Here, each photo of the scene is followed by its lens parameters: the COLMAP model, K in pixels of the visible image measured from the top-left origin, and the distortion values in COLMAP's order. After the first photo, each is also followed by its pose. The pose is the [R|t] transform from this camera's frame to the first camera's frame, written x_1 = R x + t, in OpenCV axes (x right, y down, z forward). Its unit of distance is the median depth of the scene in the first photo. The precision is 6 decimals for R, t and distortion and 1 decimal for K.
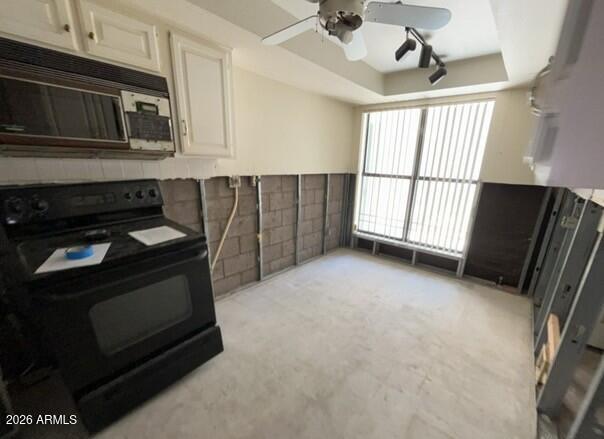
lens RADIAL K [[255.8, 0, 317.8], [0, 255.8, 240.9], [0, 0, 1]] dist [-0.002378, -0.000120]
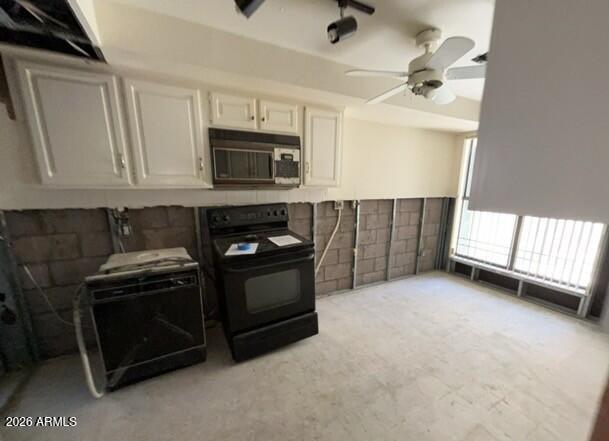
lens RADIAL K [[257.9, 0, 320.4], [0, 257.9, 242.1], [0, 0, 1]] dist [-0.002378, -0.000120]
pose [[0.924734, 0.061845, -0.375556, 0.090356], [-0.092328, 0.993689, -0.063704, 0.045233], [0.369246, 0.093583, 0.924608, -0.216470]]
